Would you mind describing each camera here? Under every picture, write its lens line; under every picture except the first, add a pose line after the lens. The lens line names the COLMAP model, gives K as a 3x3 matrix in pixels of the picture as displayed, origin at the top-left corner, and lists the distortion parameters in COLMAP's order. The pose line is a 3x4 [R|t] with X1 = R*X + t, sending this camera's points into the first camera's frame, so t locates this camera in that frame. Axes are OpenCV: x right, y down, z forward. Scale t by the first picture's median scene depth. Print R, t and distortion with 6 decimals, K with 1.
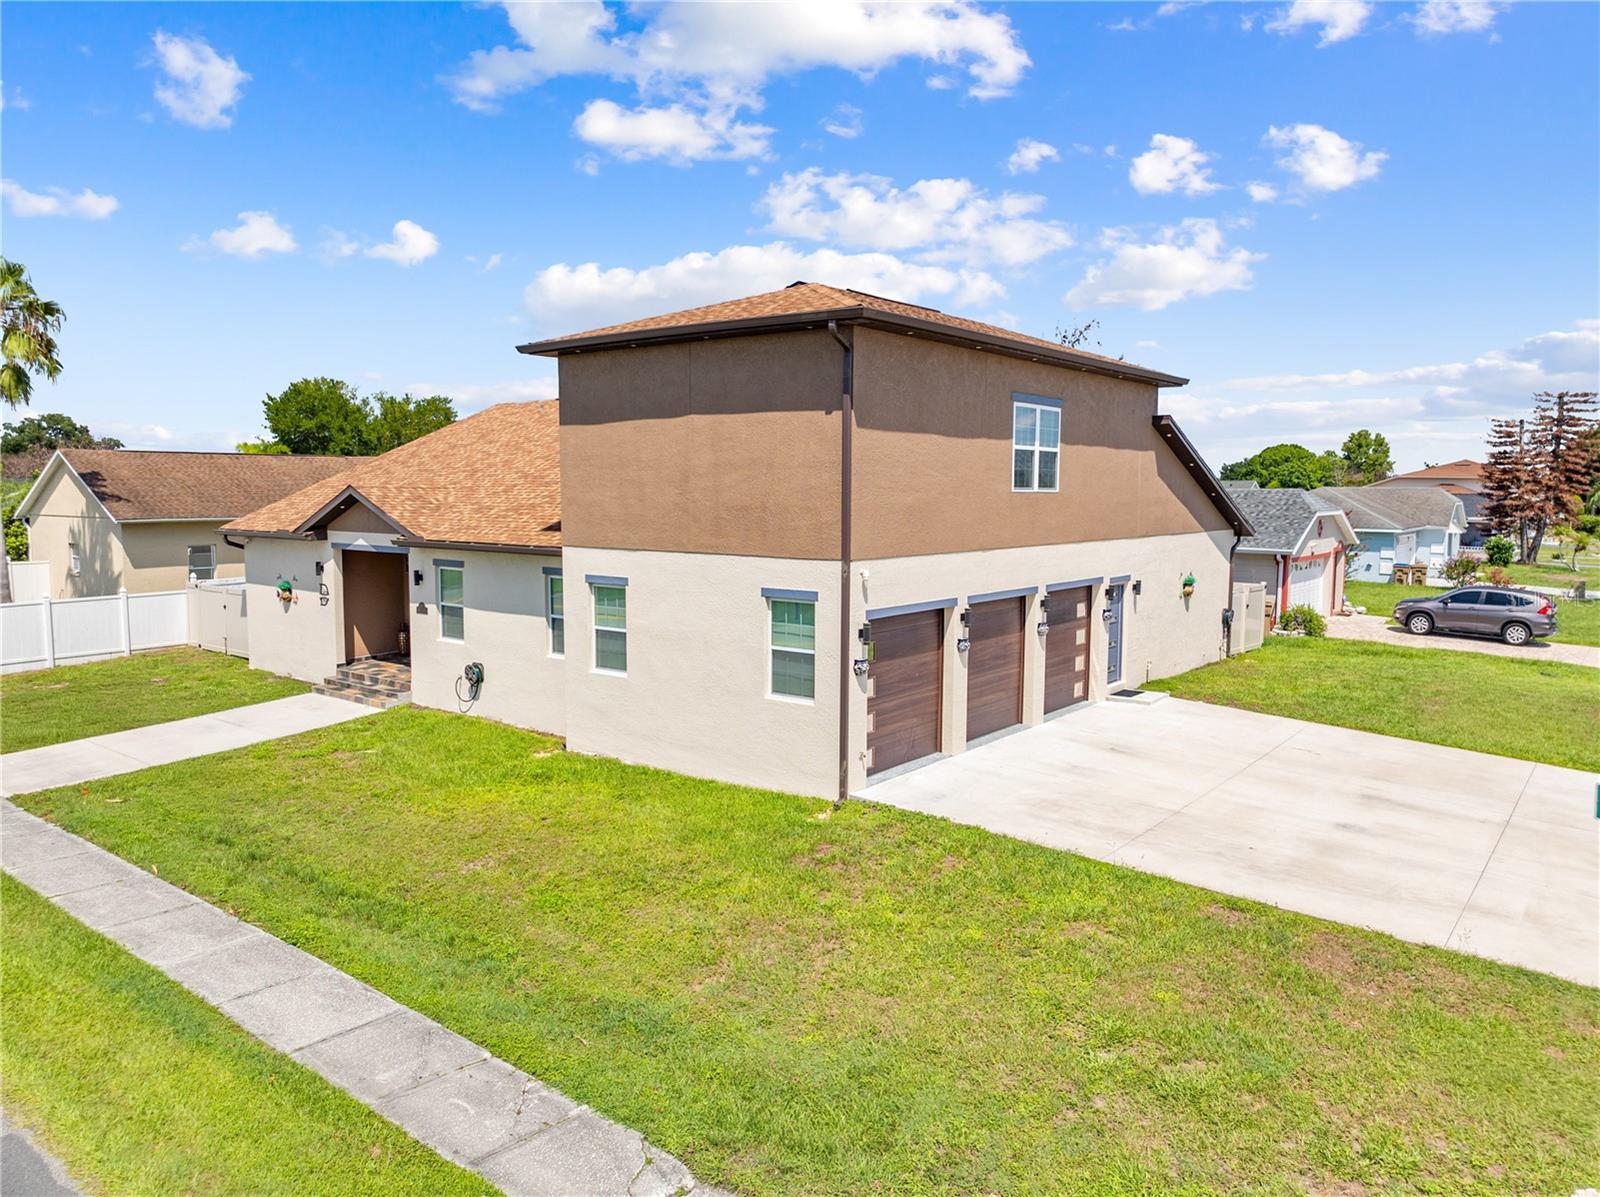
lens RADIAL K [[1126.0, 0, 809.0], [0, 1126.0, 595.4], [0, 0, 1]] dist [-0.035886, -0.000388]
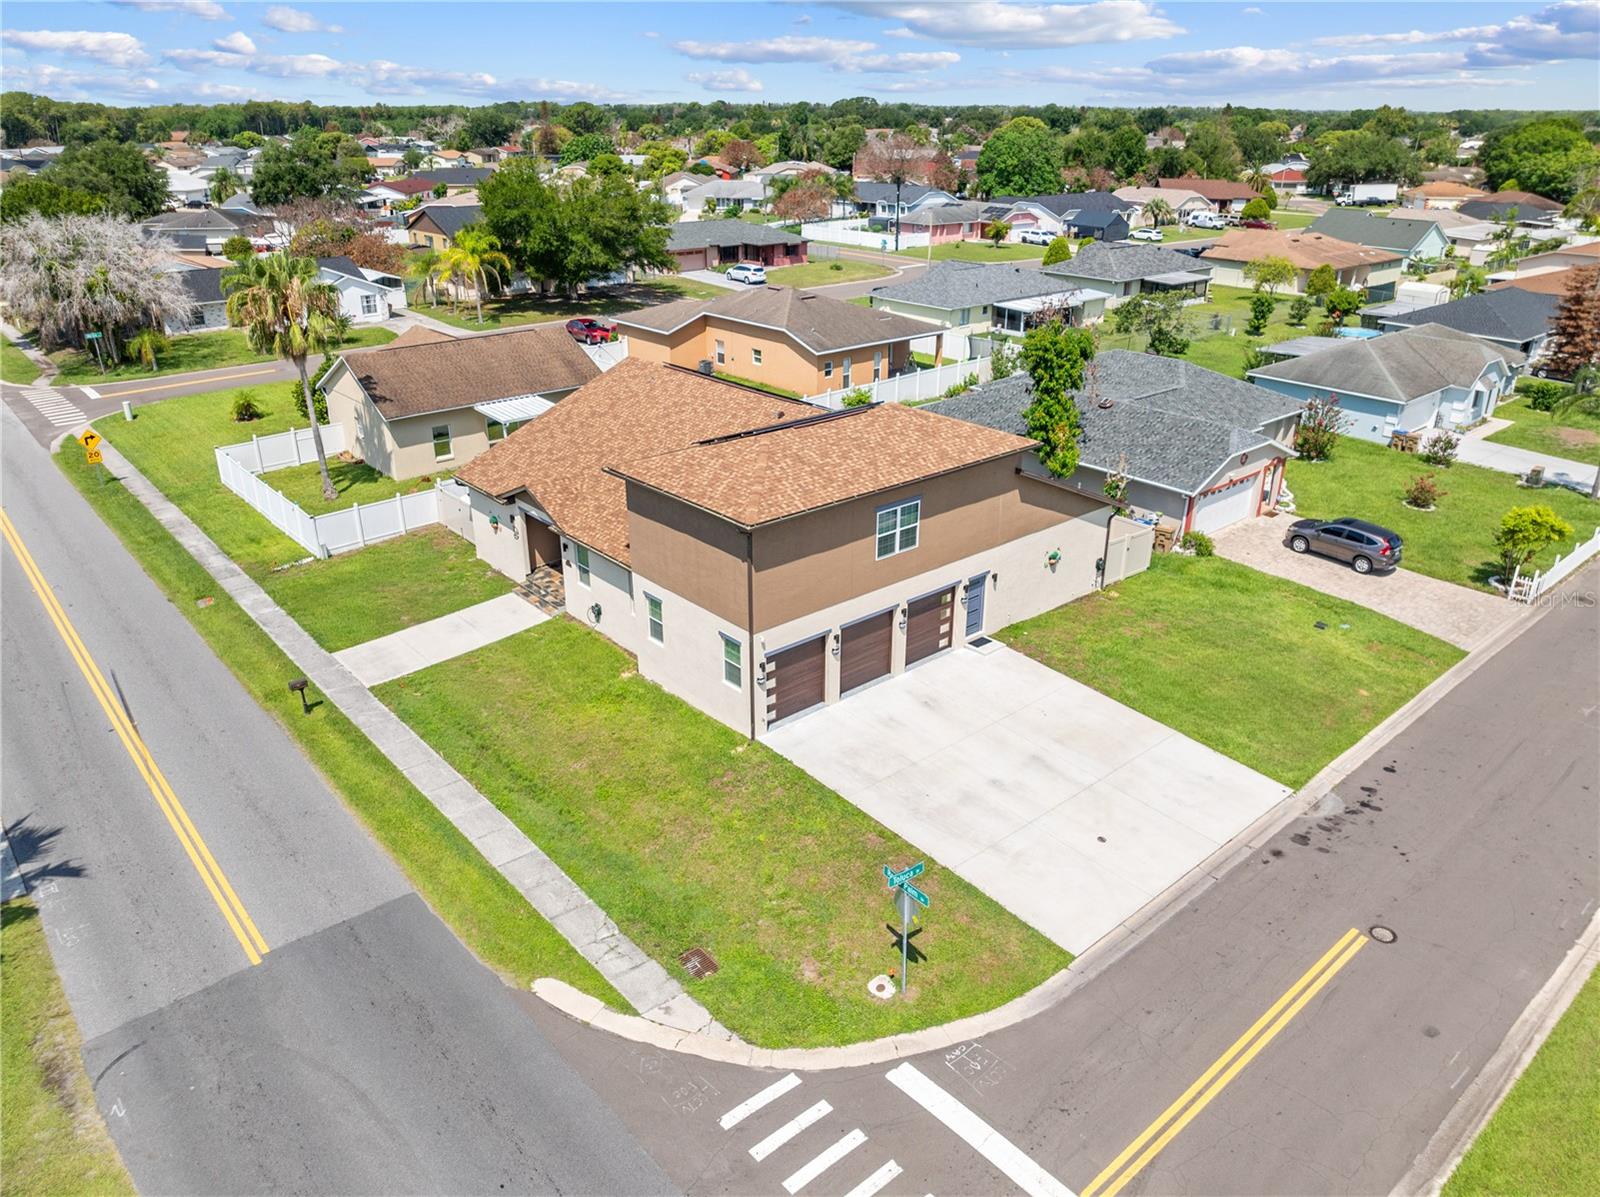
lens RADIAL K [[1126.0, 0, 809.0], [0, 1126.0, 595.4], [0, 0, 1]] dist [-0.035886, -0.000388]
pose [[0.981755, 0.073428, -0.175402, 0.362857], [-0.015338, 0.950008, 0.311849, -0.545329], [0.189532, -0.303469, 0.933801, -0.621482]]
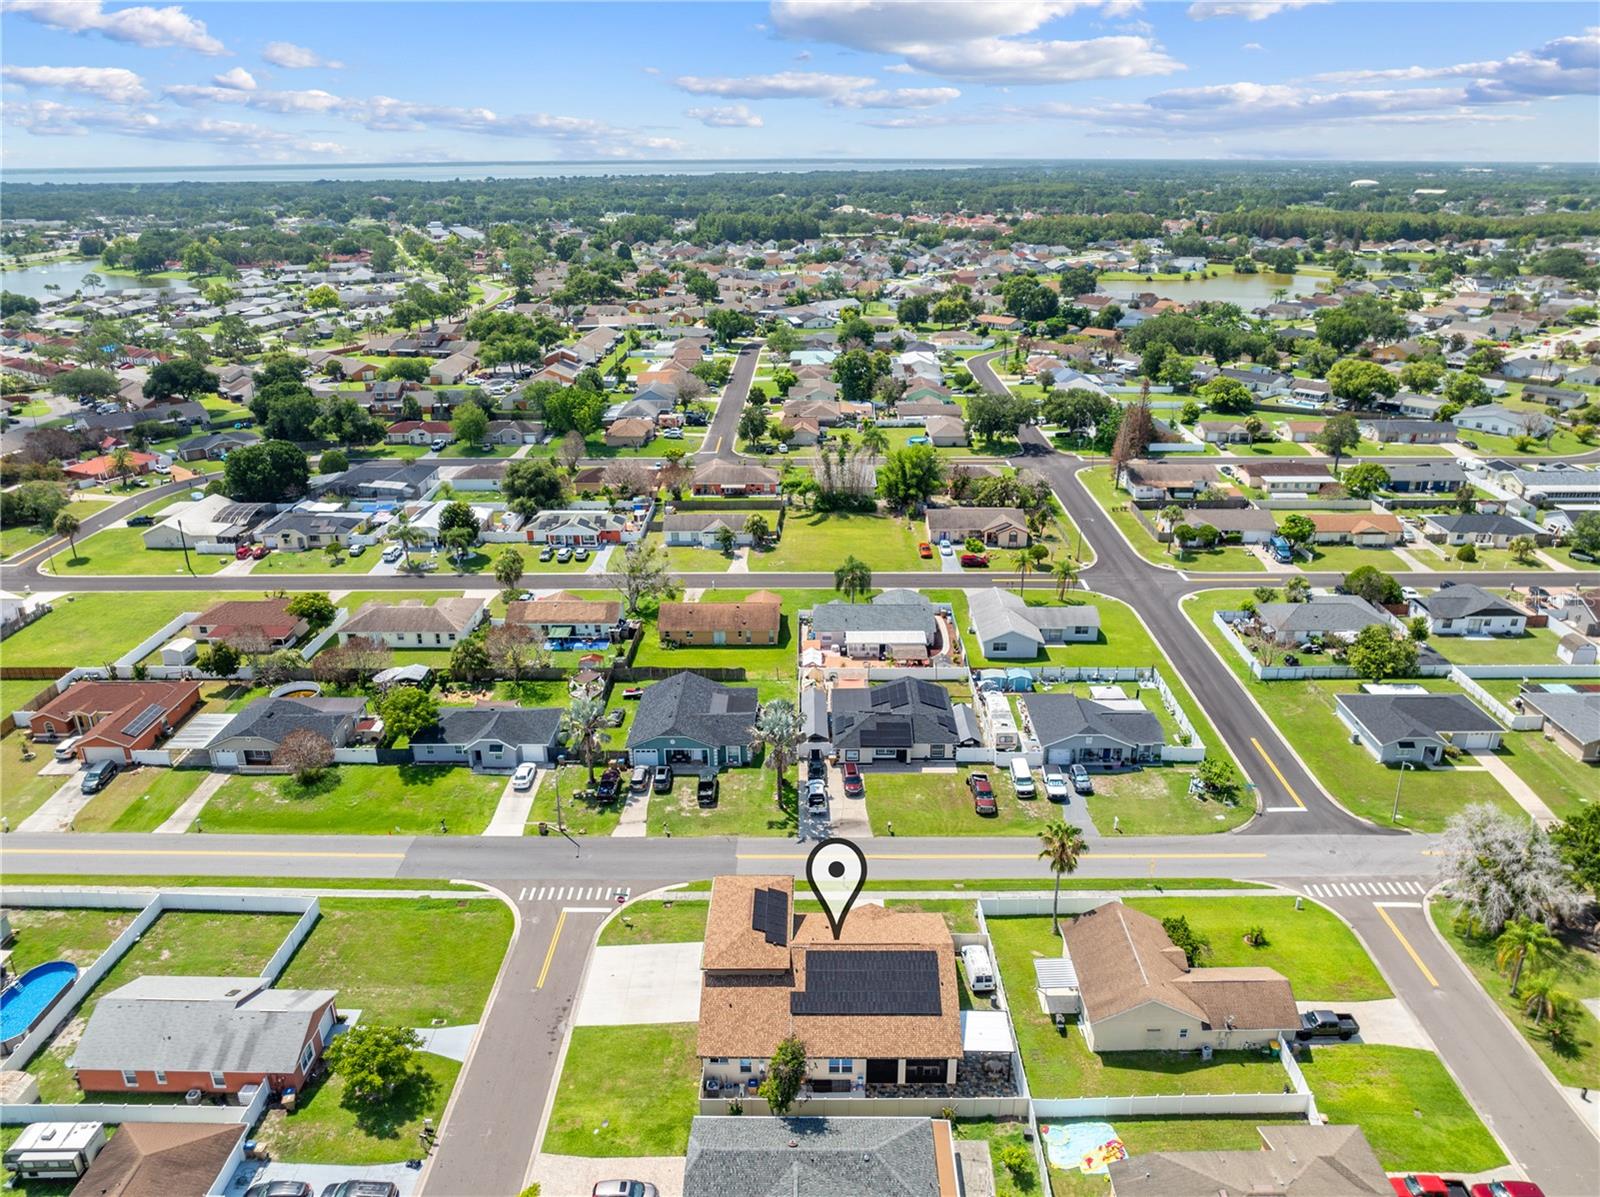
lens RADIAL K [[1123.5, 0, 808.2], [0, 1123.5, 593.5], [0, 0, 1]] dist [-0.010174, -0.069619]
pose [[-0.795224, 0.219023, -0.565373, 2.157416], [-0.057690, 0.900911, 0.430152, -3.349290], [0.603565, 0.374684, -0.703791, 3.871715]]
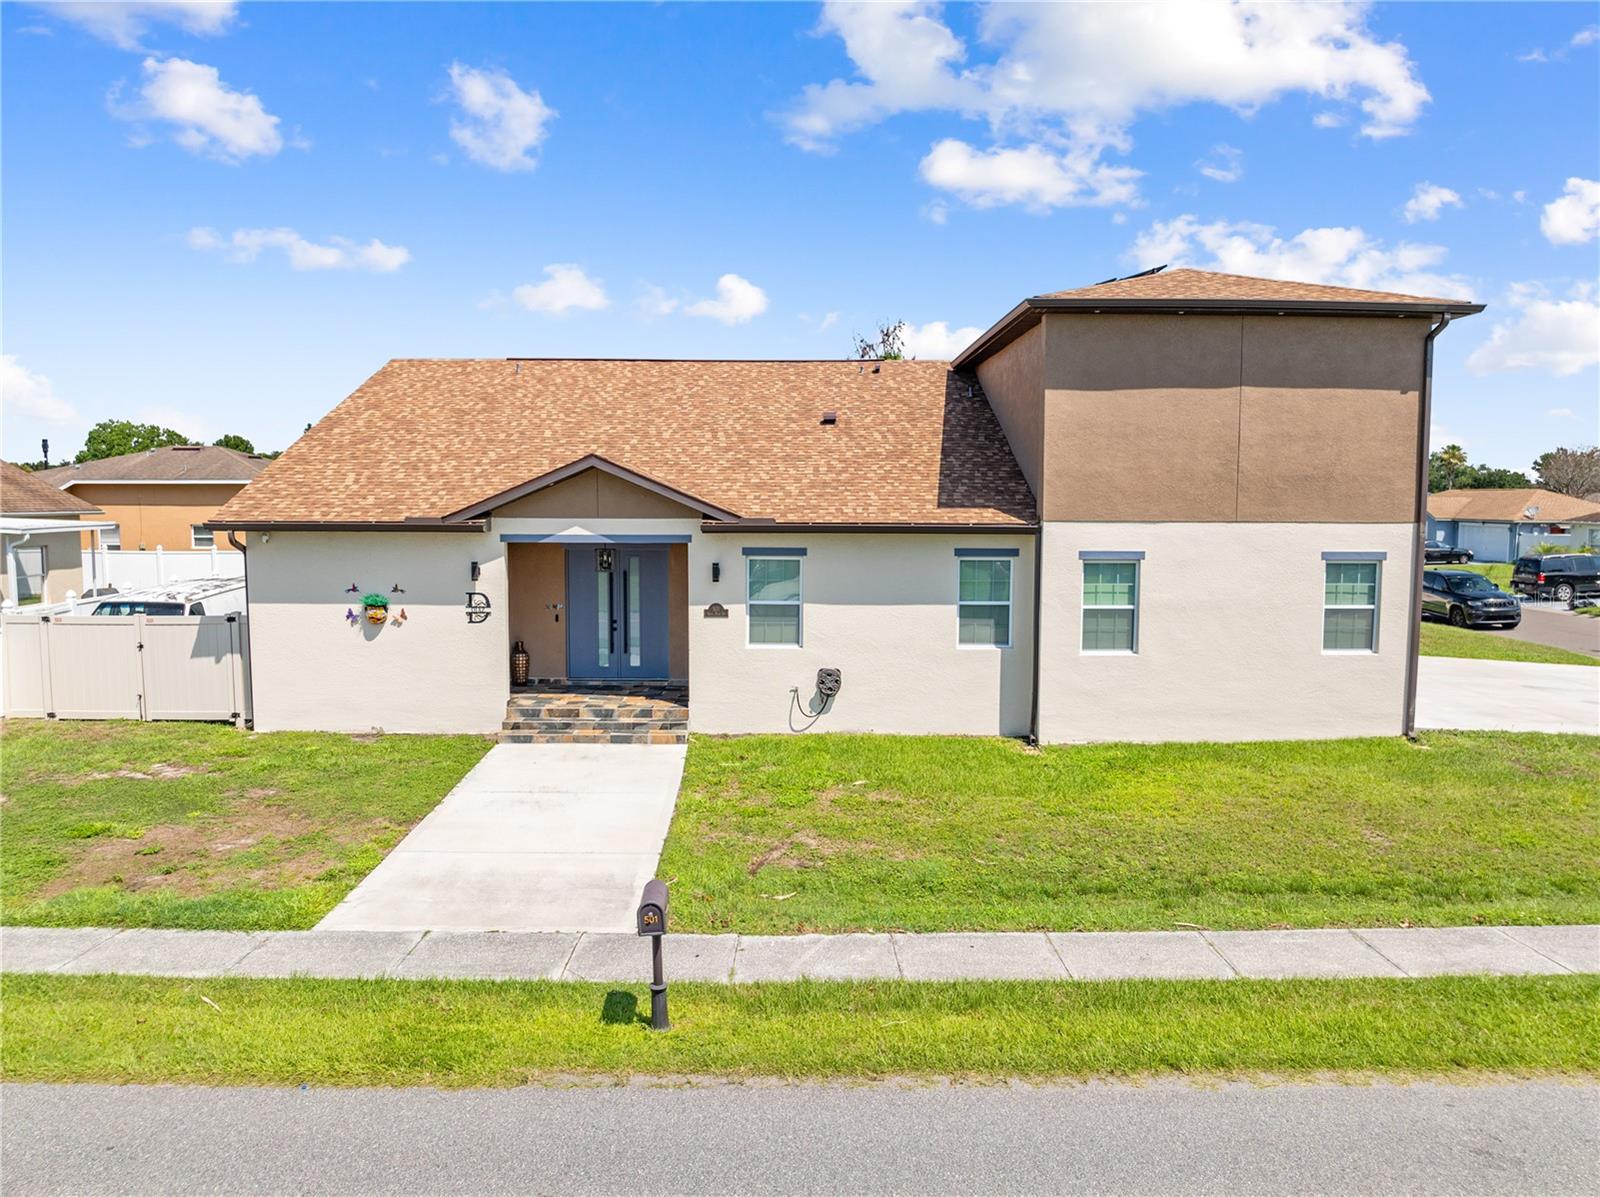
lens RADIAL K [[1126.0, 0, 809.0], [0, 1126.0, 595.4], [0, 0, 1]] dist [-0.035886, -0.000388]
pose [[0.784557, -0.056959, 0.617435, -0.883440], [0.059306, 0.998100, 0.016717, -0.009867], [-0.617214, 0.023502, 0.786444, 0.375560]]
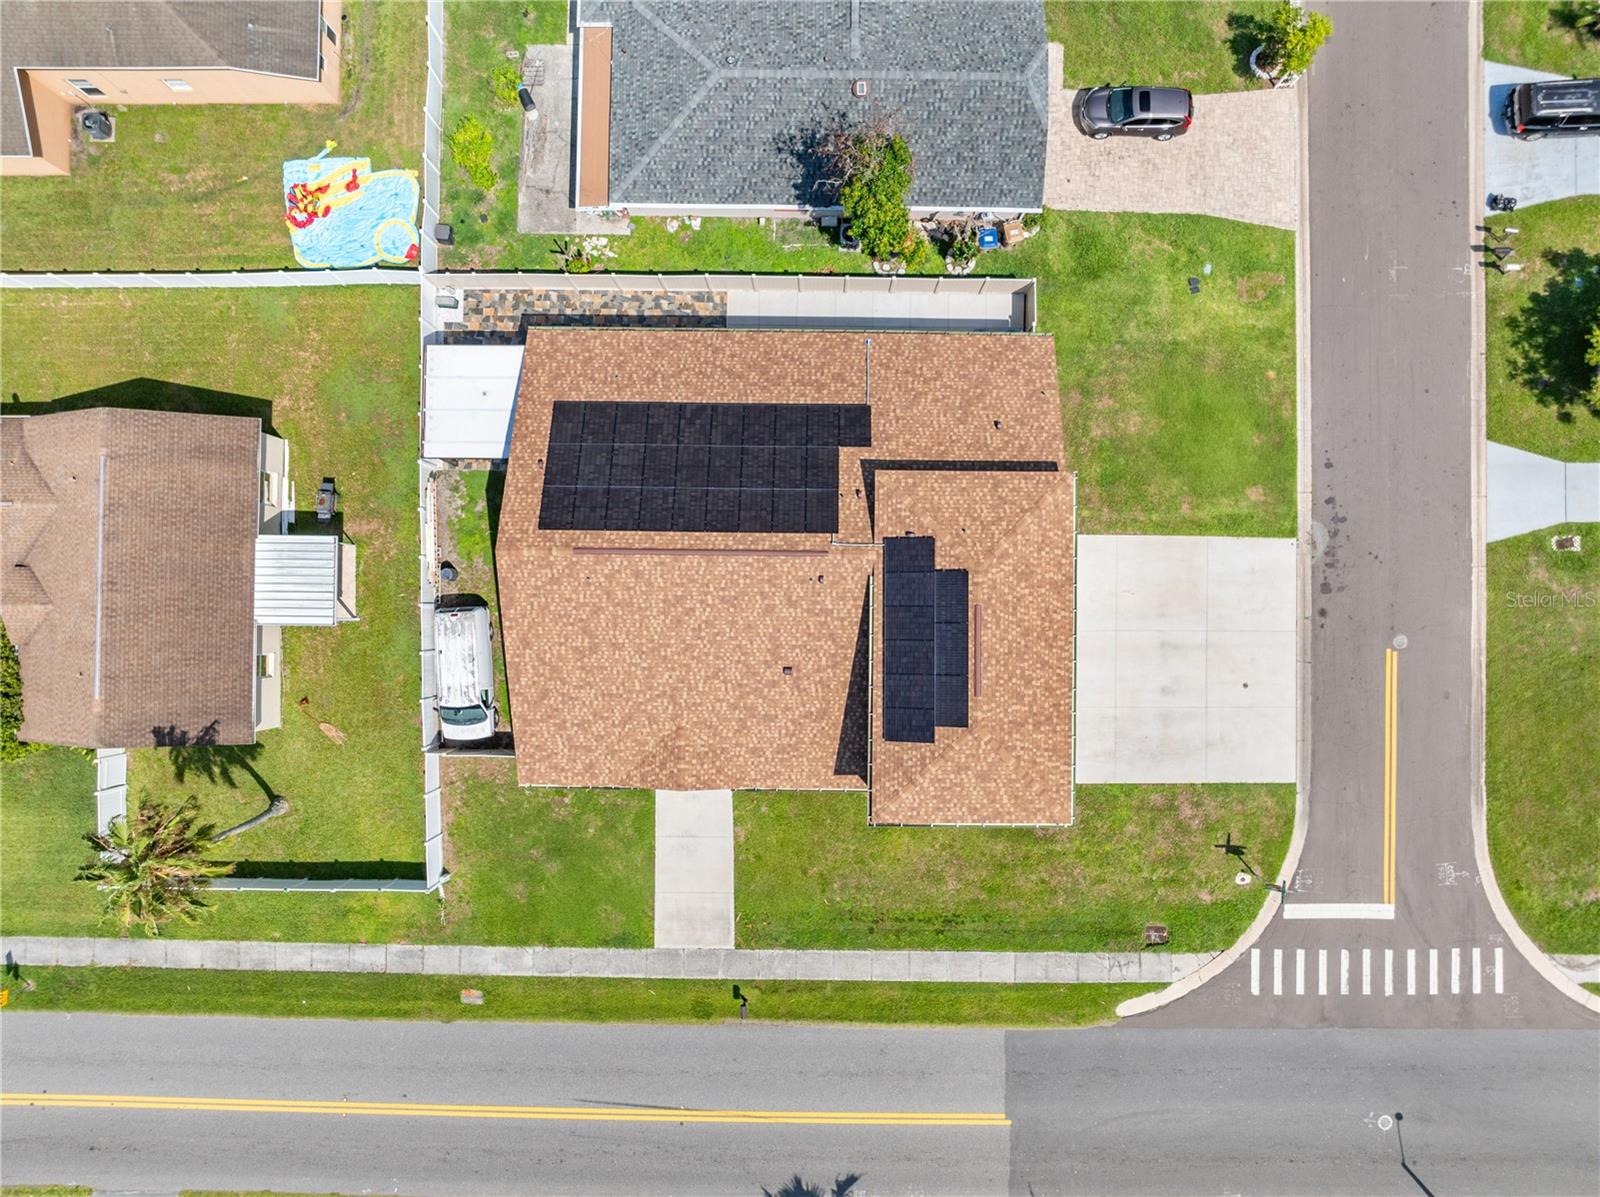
lens RADIAL K [[1138.7, 0, 809.4], [0, 1138.7, 593.2], [0, 0, 1]] dist [-0.037412, 0.000442]
pose [[0.796849, -0.604164, 0.004234, -0.089752], [0.065693, 0.093608, 0.993439, -2.129175], [-0.600597, -0.791343, 0.114281, 1.067222]]
